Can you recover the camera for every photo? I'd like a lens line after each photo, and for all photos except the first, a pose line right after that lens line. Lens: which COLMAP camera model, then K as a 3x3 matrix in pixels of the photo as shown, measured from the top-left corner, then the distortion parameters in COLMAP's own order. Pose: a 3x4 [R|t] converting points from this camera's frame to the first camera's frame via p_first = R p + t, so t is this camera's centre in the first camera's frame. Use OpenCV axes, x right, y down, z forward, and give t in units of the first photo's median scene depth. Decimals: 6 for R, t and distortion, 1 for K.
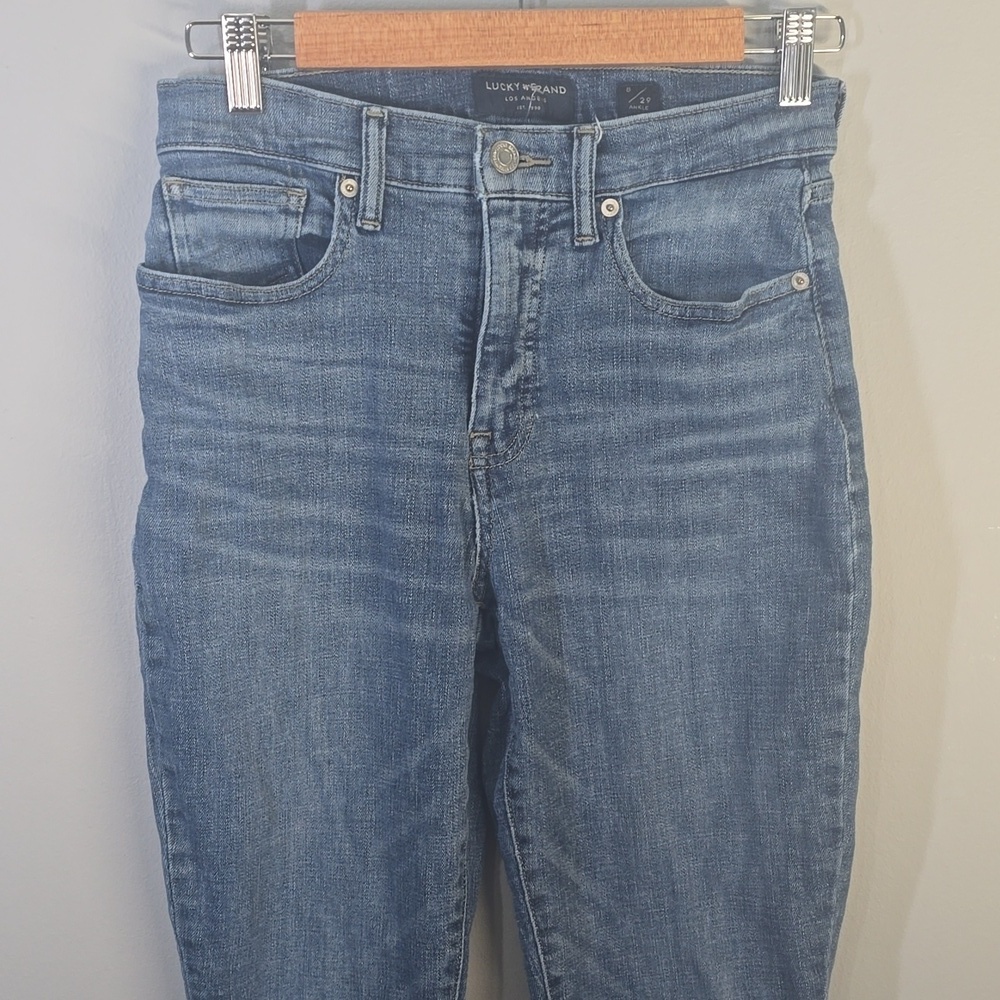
lens RADIAL K [[1469.2, 0, 500.0], [0, 1469.2, 500.0], [0, 0, 1]] dist [0.238550, -0.726129]
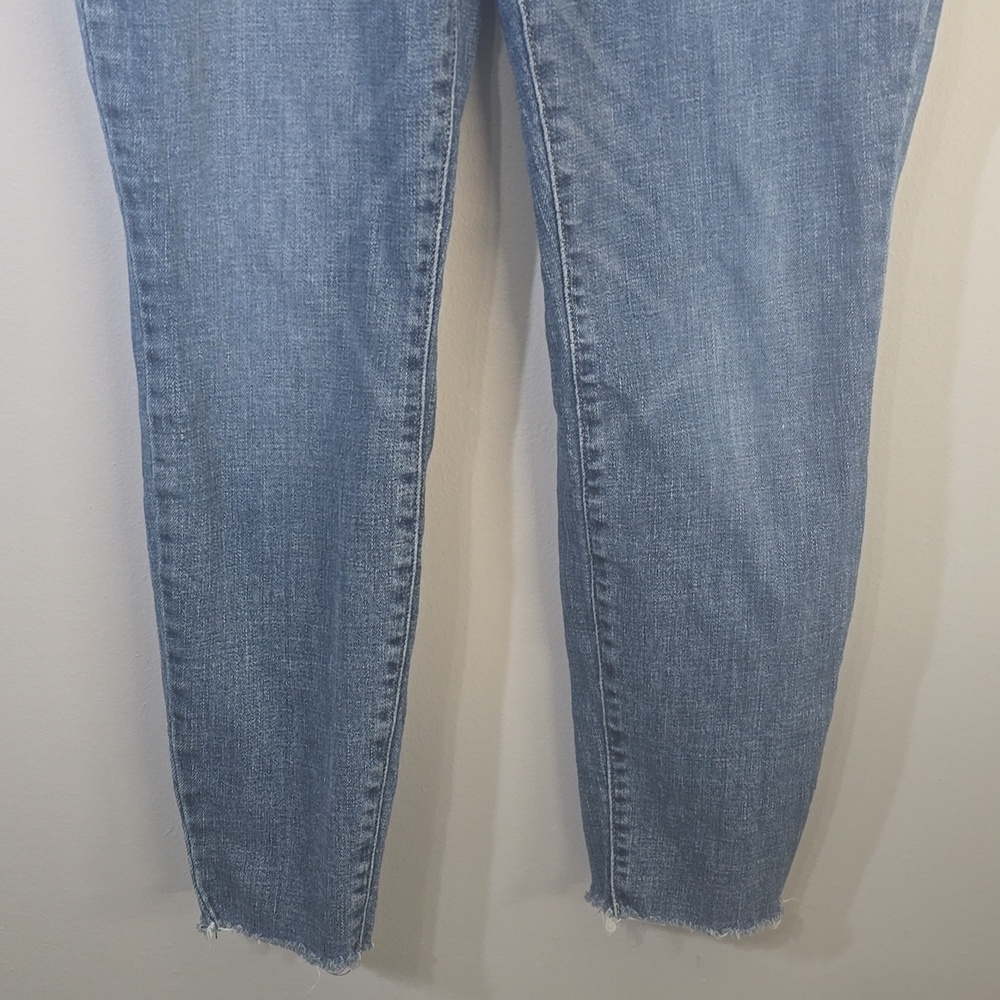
lens RADIAL K [[1469.2, 0, 500.0], [0, 1469.2, 500.0], [0, 0, 1]] dist [0.238550, -0.726129]
pose [[0.999922, 0.012268, 0.002276, 0.001967], [-0.012477, 0.984415, 0.175416, 0.359076], [-0.000089, -0.175430, 0.984492, 0.165219]]
